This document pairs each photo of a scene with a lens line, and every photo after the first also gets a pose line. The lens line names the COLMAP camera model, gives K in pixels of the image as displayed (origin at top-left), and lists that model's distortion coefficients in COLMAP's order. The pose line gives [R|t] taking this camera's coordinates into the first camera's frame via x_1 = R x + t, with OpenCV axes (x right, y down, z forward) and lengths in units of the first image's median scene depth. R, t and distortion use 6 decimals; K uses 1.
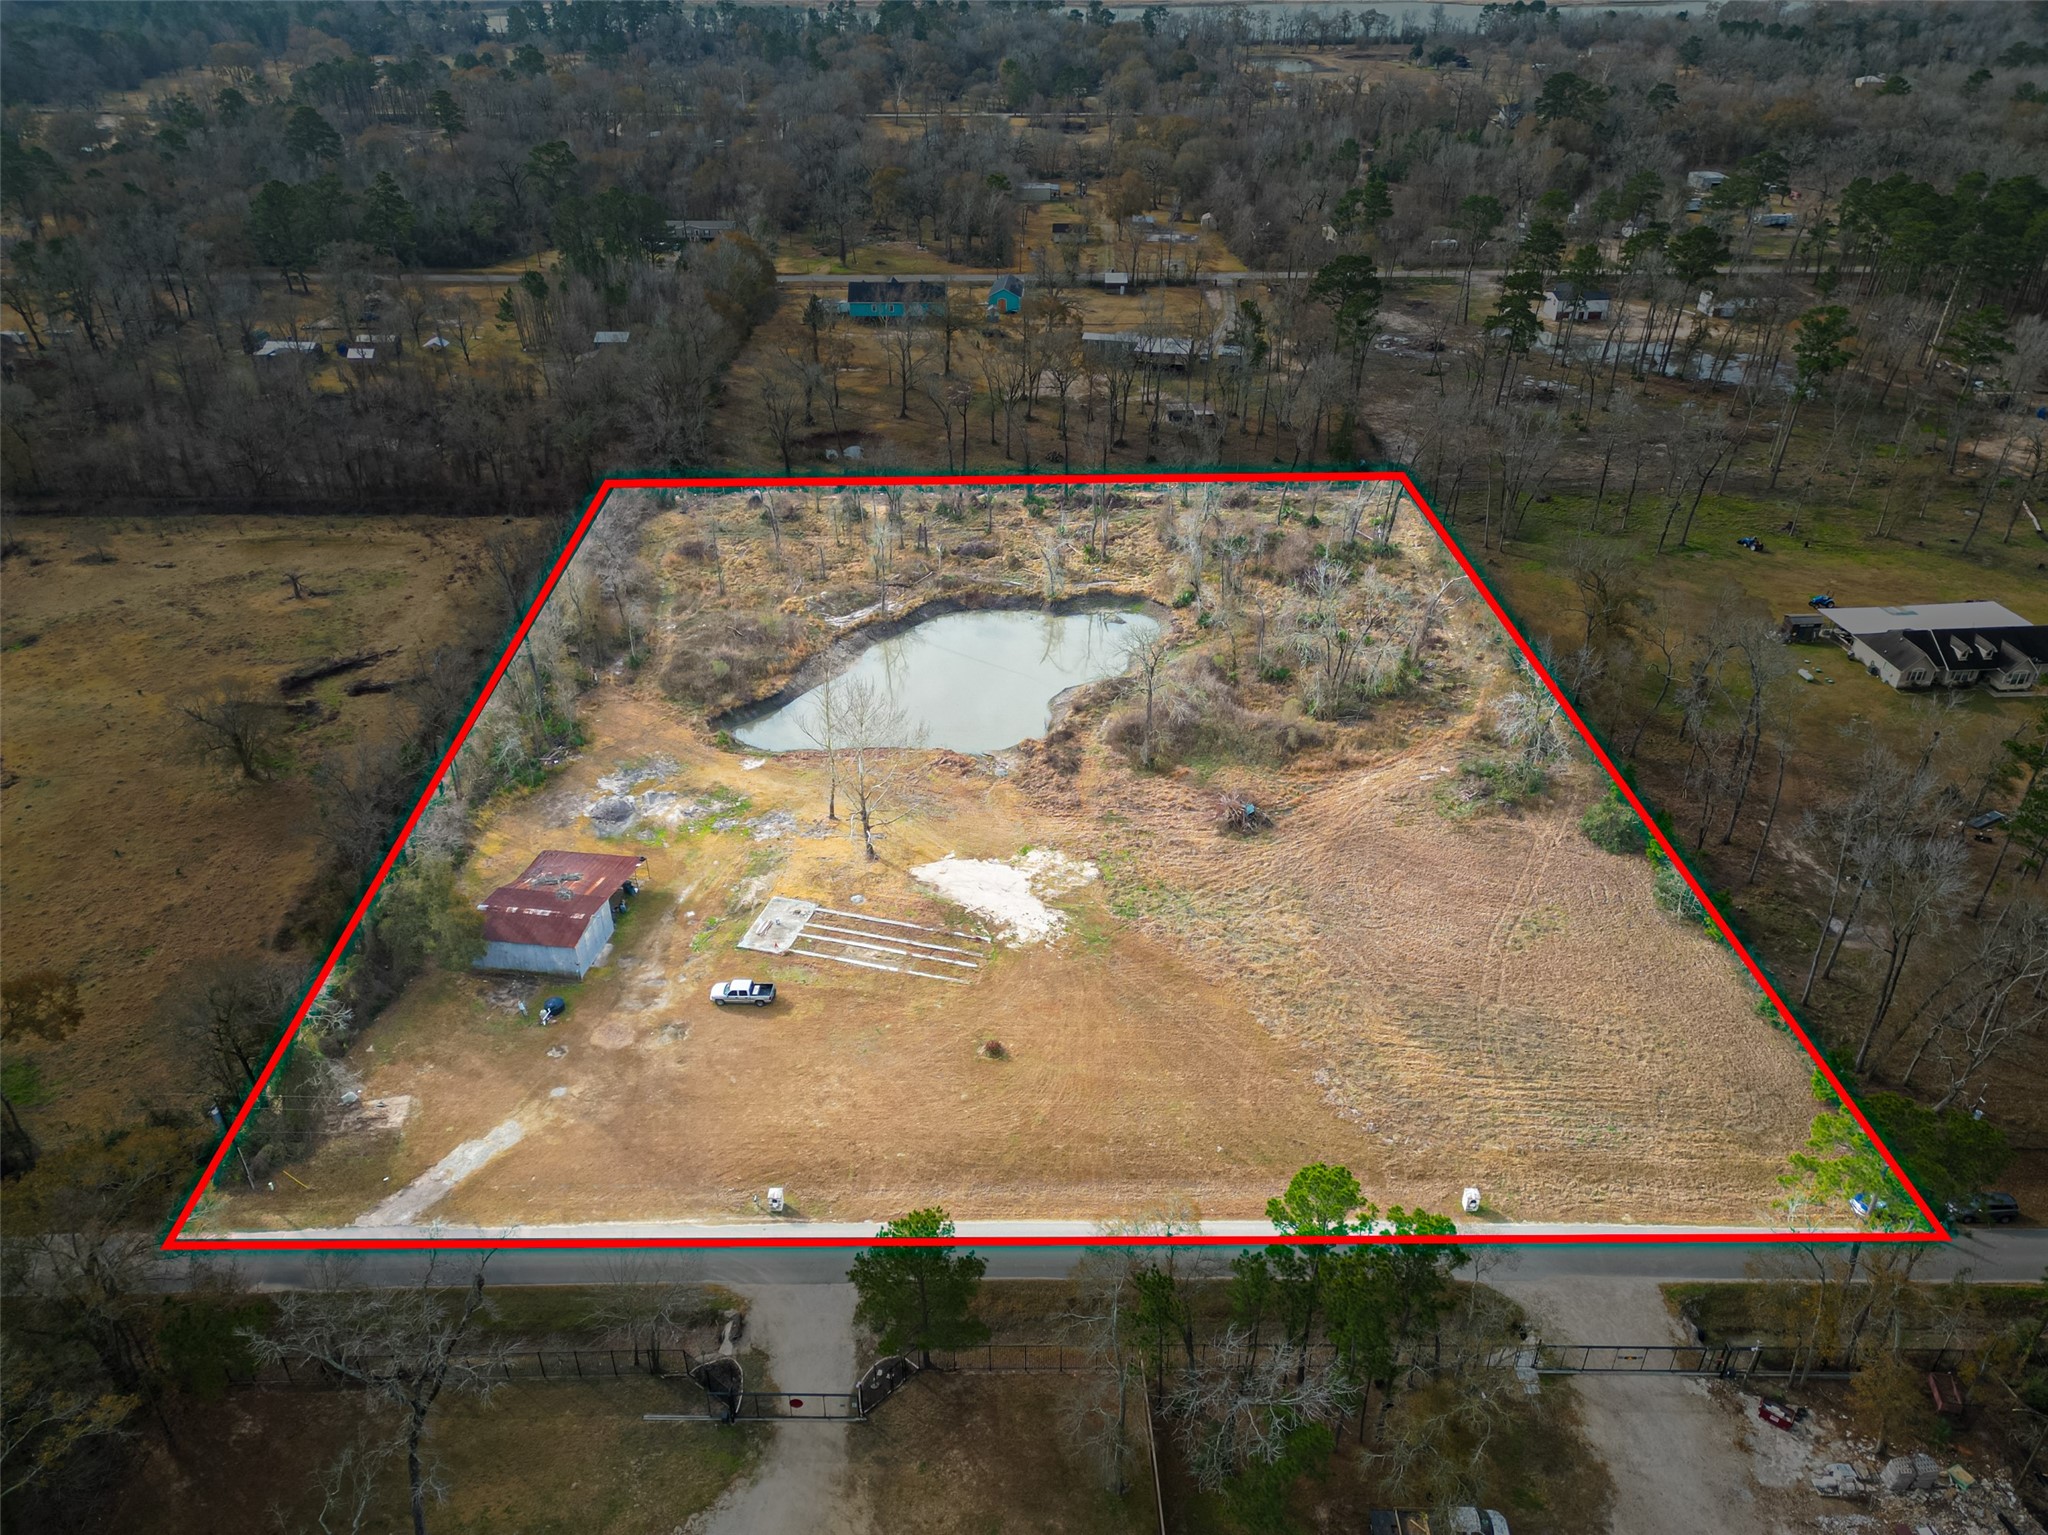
lens RADIAL K [[1420.3, 0, 1021.7], [0, 1420.3, 775.9], [0, 0, 1]] dist [0.077852, -0.072356]
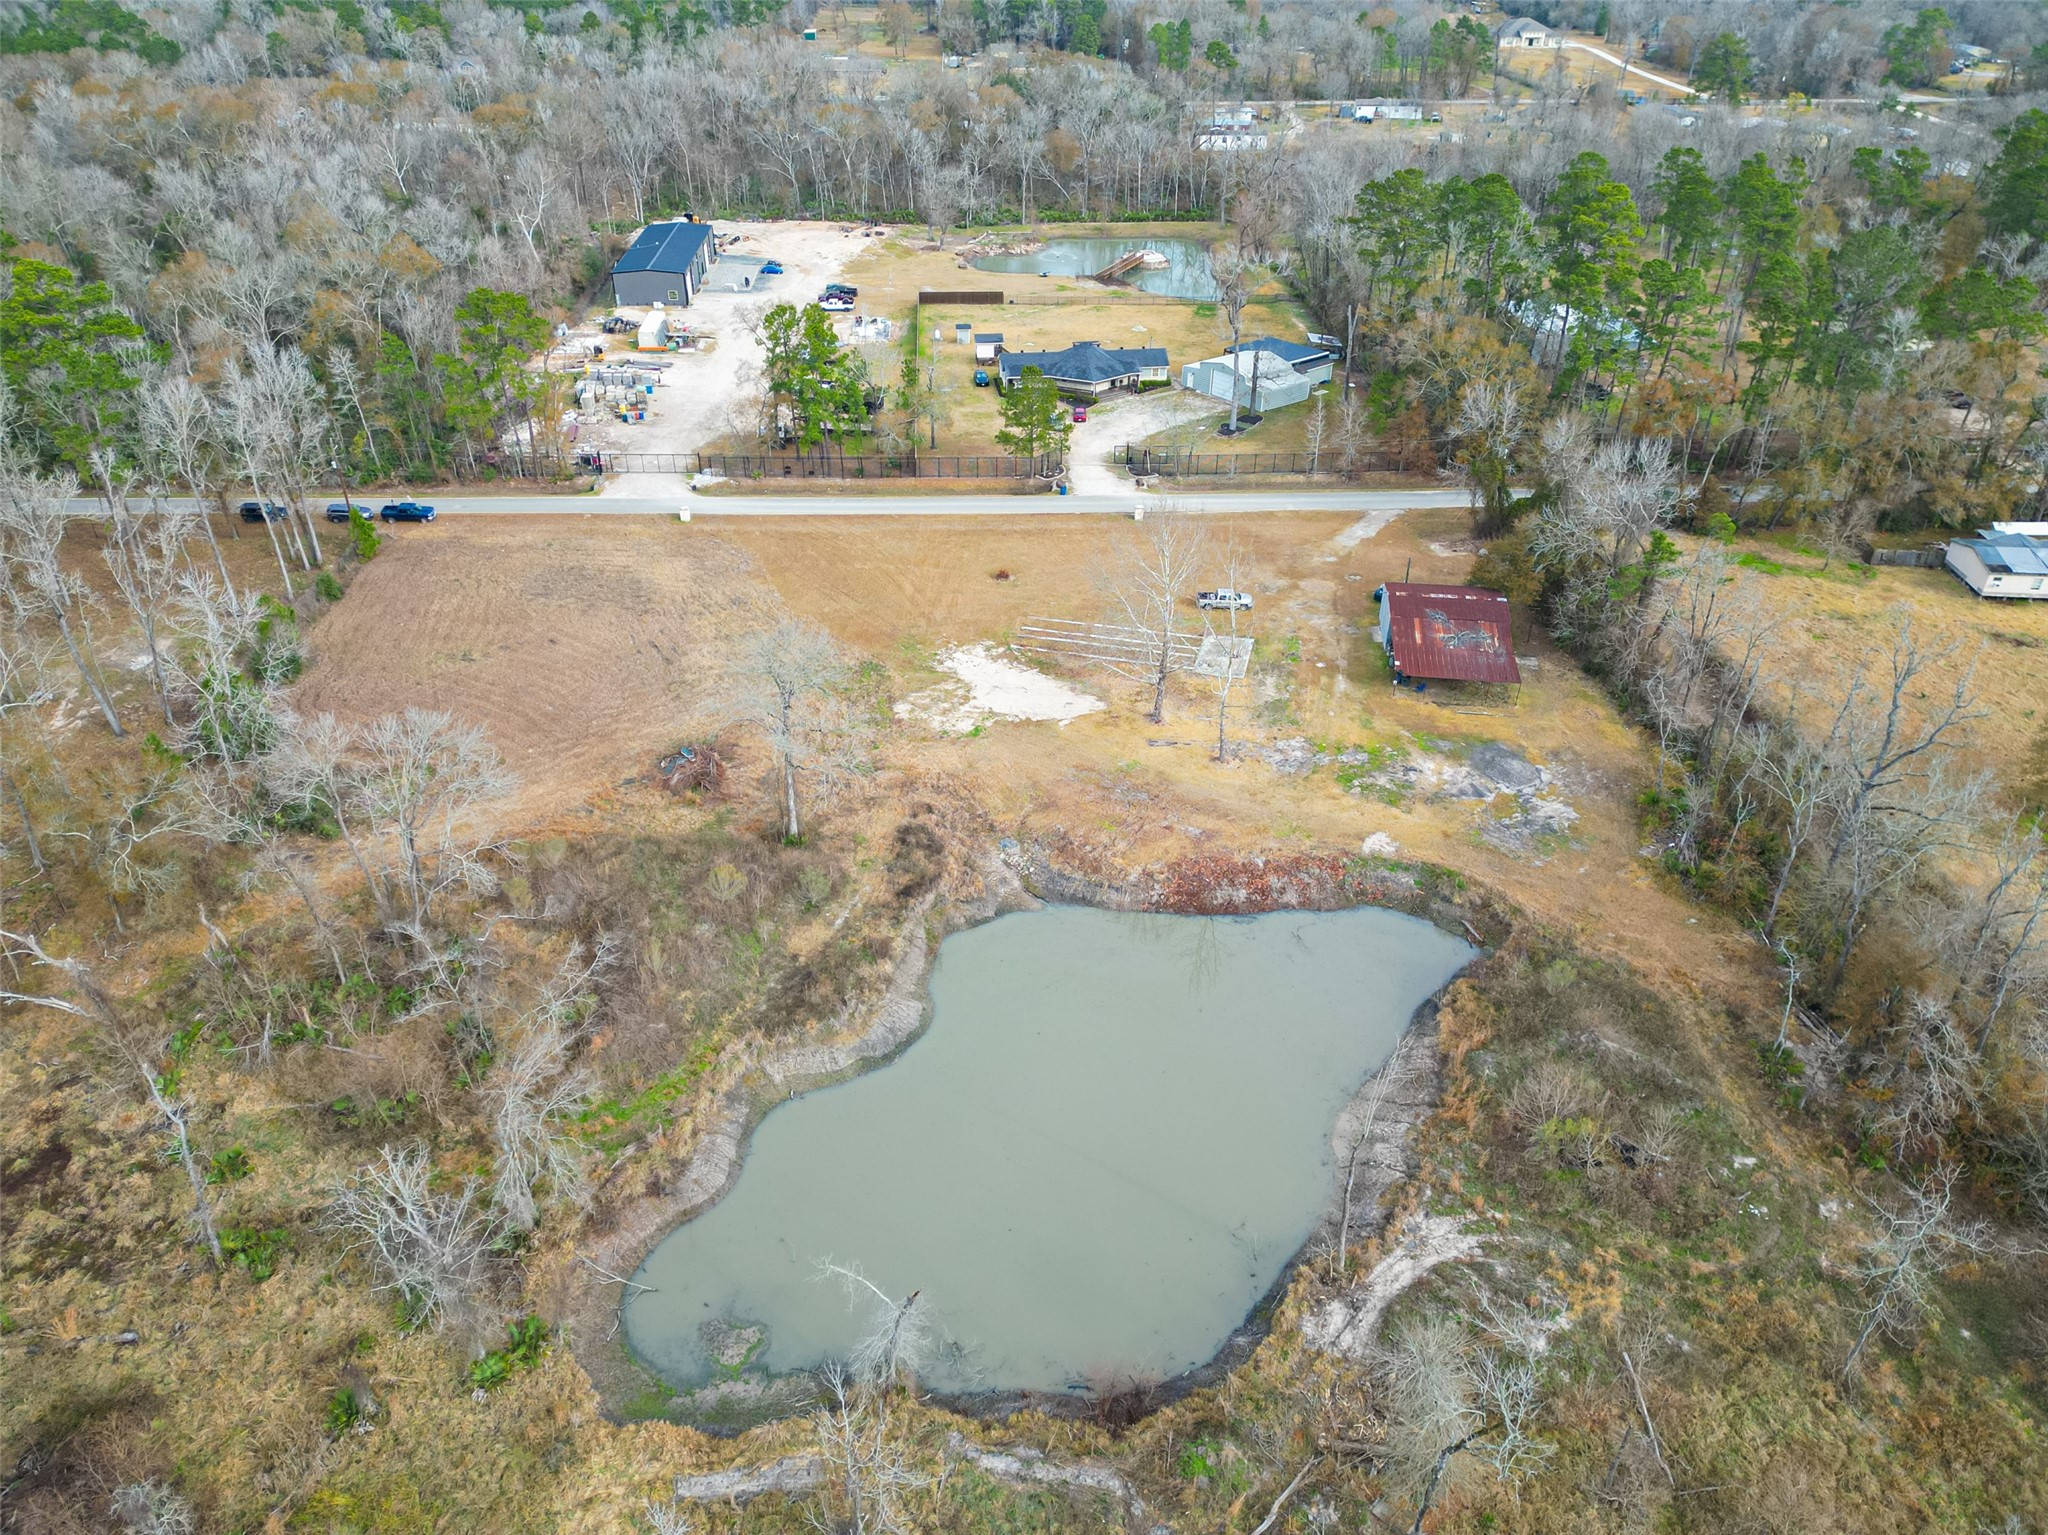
lens RADIAL K [[1420.3, 0, 1021.7], [0, 1420.3, 775.9], [0, 0, 1]] dist [0.077852, -0.072356]
pose [[-0.999674, 0.010574, -0.023220, -0.004633], [-0.016323, 0.434421, 0.900562, -0.676011], [0.019610, 0.900648, -0.434107, 1.354766]]
